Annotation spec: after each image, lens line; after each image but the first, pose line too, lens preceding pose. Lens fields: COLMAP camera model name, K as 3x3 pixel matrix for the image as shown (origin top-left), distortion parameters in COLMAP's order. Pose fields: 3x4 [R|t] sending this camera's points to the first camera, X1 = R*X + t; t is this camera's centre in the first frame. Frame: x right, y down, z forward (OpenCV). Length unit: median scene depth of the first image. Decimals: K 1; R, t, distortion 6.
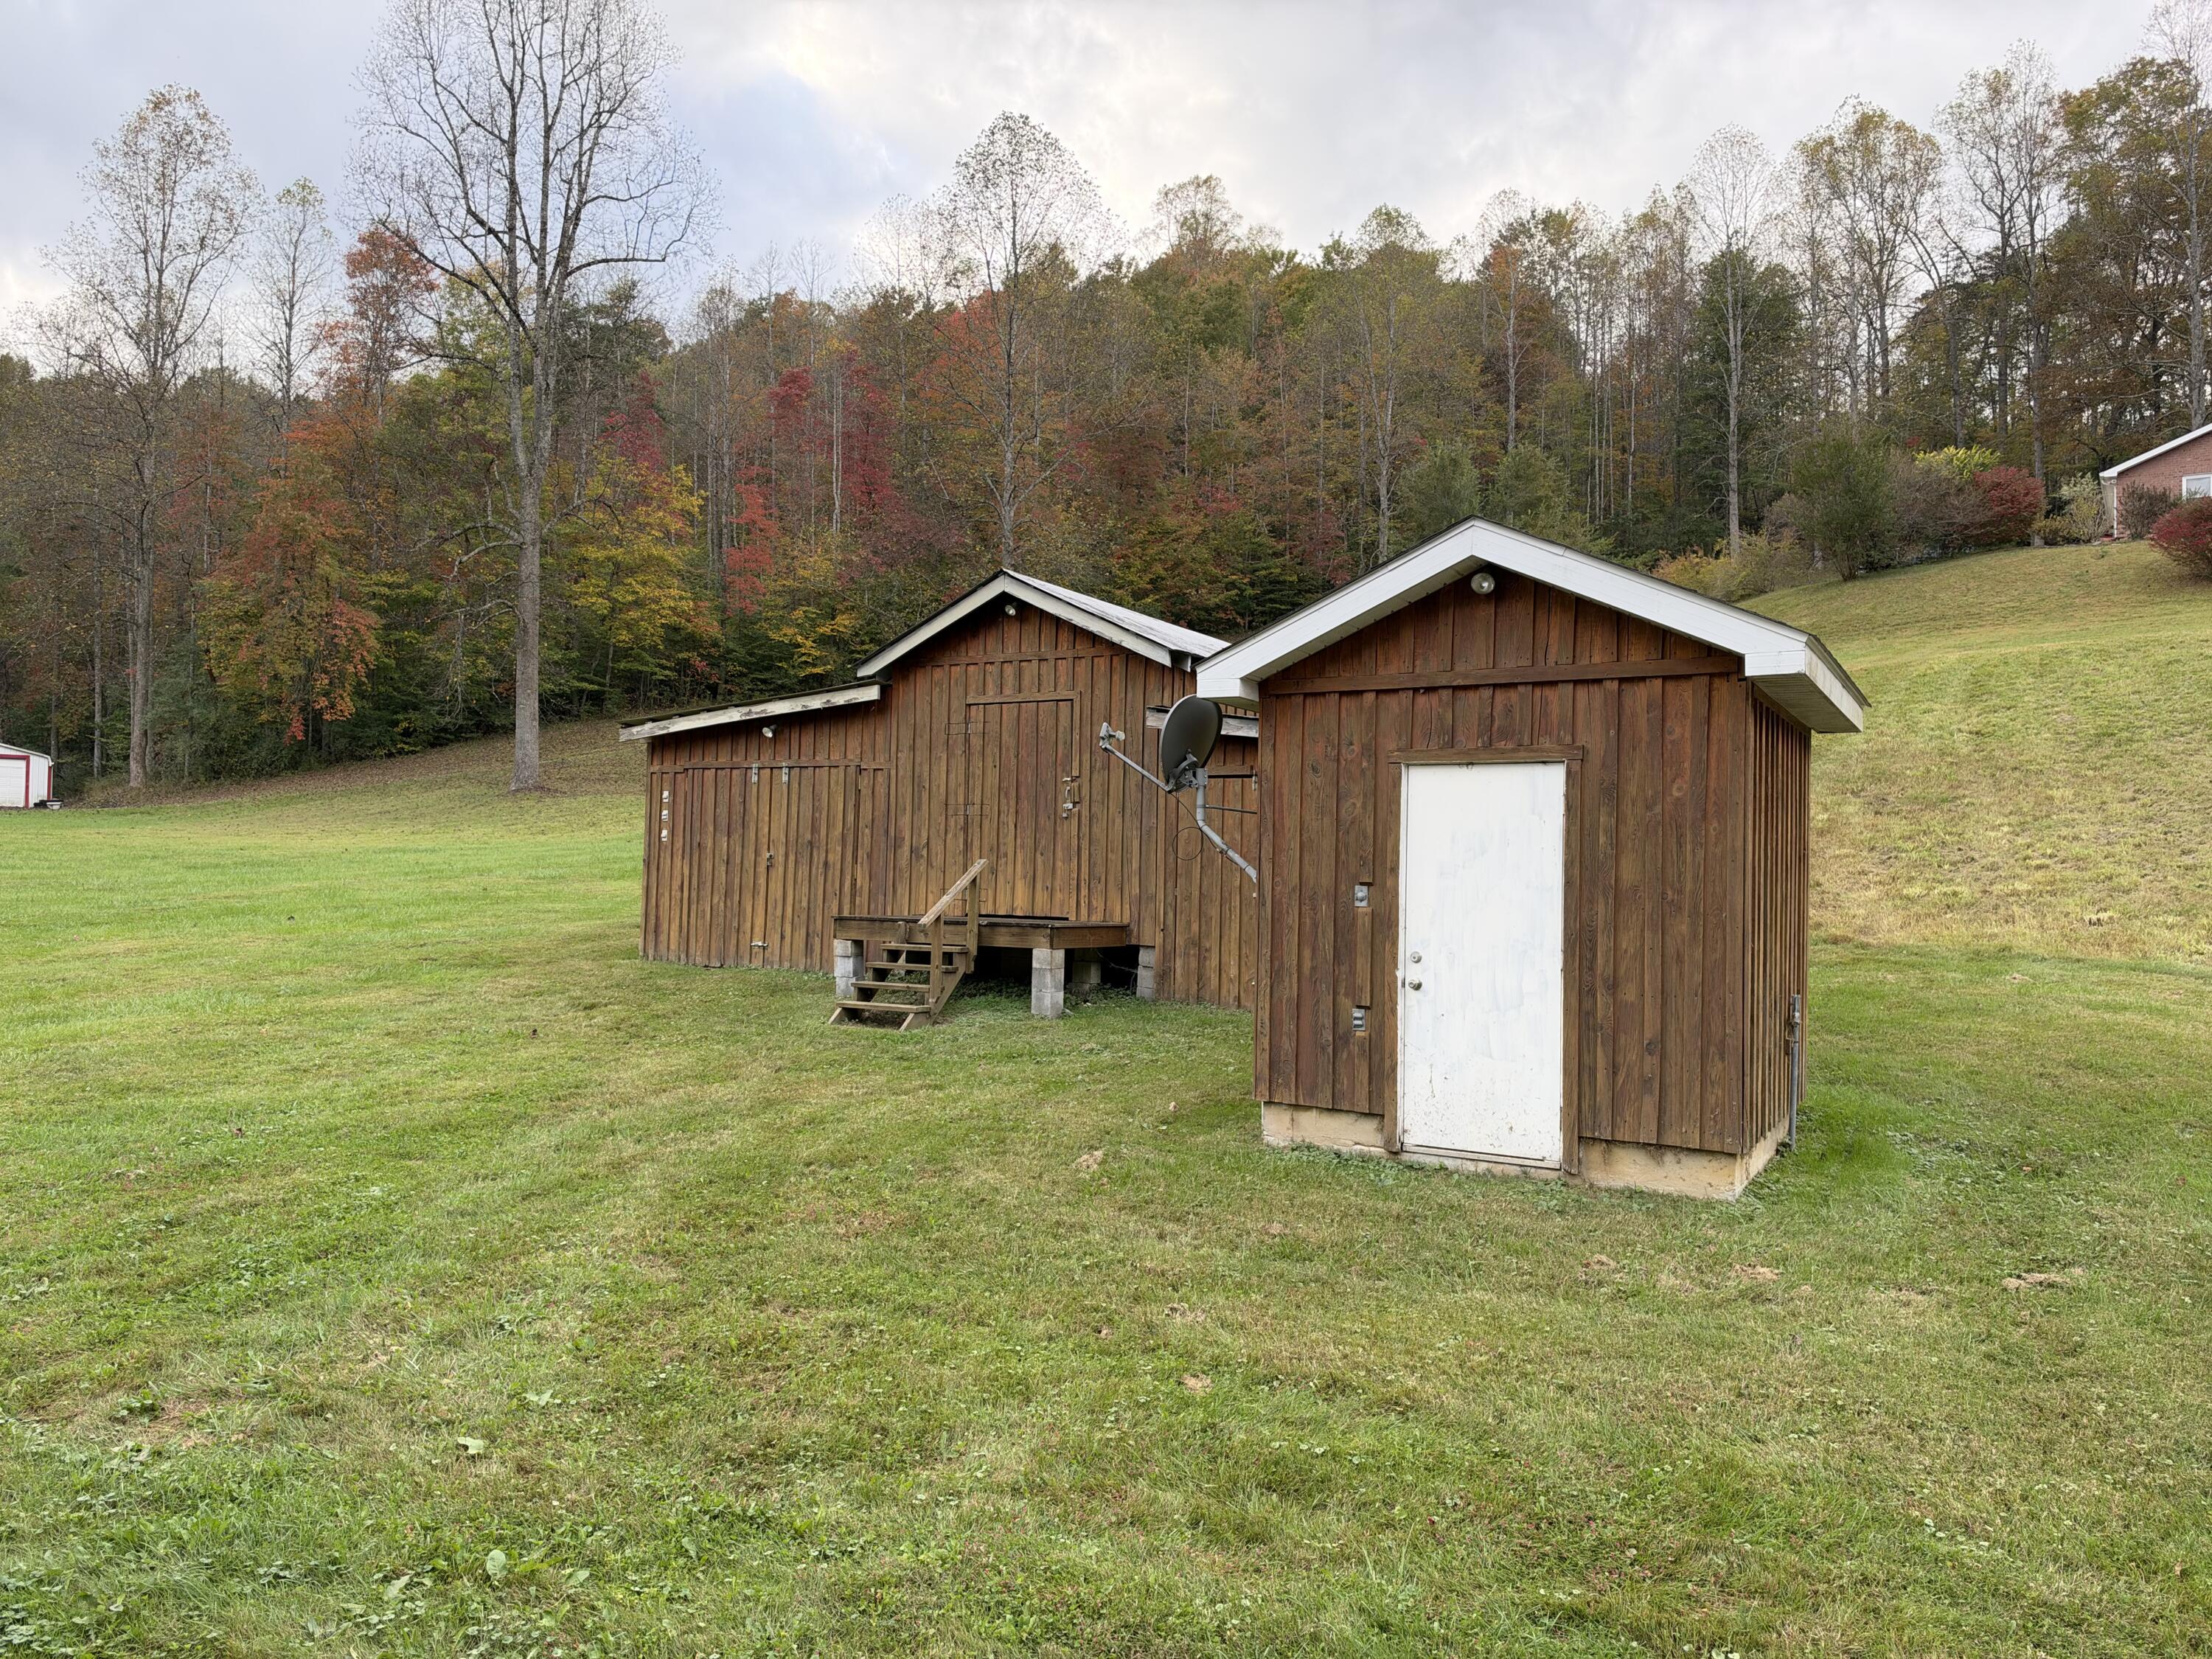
lens RADIAL K [[1549.5, 0, 1104.9], [0, 1549.5, 841.4], [0, 0, 1]] dist [-0.001843, -0.029755]
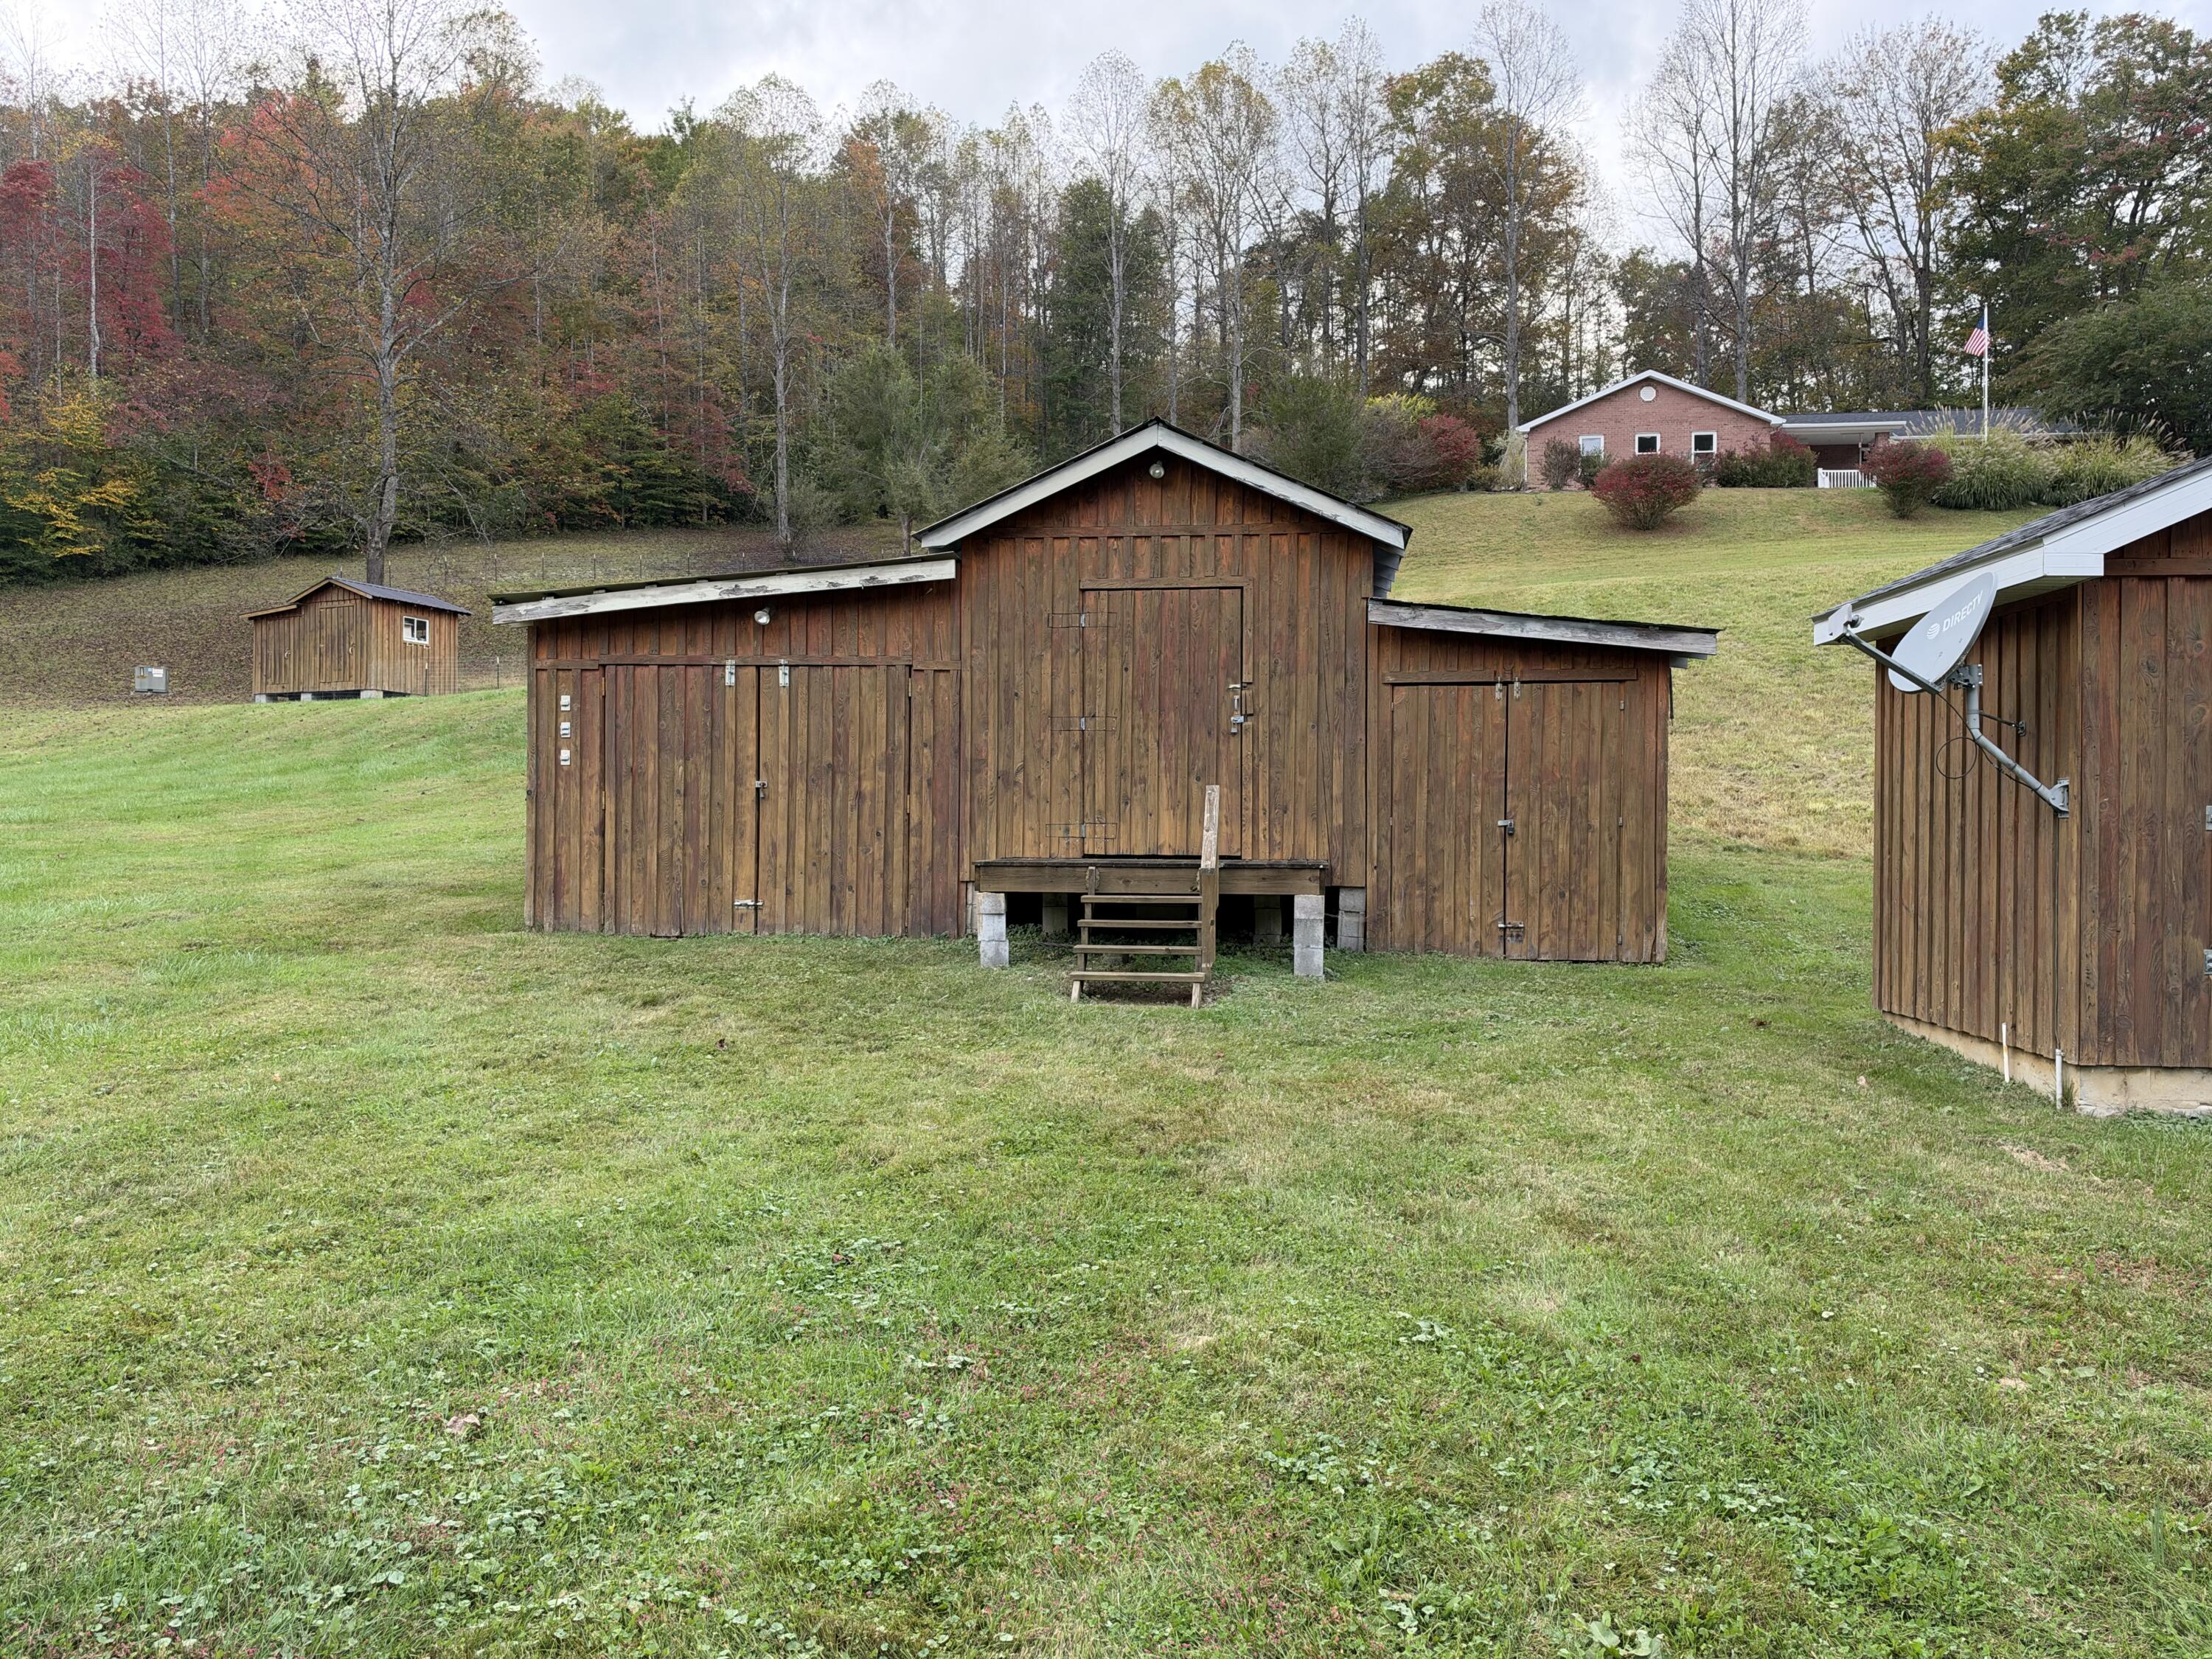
lens RADIAL K [[1617.5, 0, 1101.8], [0, 1617.5, 823.2], [0, 0, 1]] dist [-0.019145, -0.004905]
pose [[0.904629, -0.020357, 0.425713, -0.381812], [0.004662, 0.999272, 0.037877, -0.000558], [-0.426174, -0.032280, 0.904065, 0.219749]]
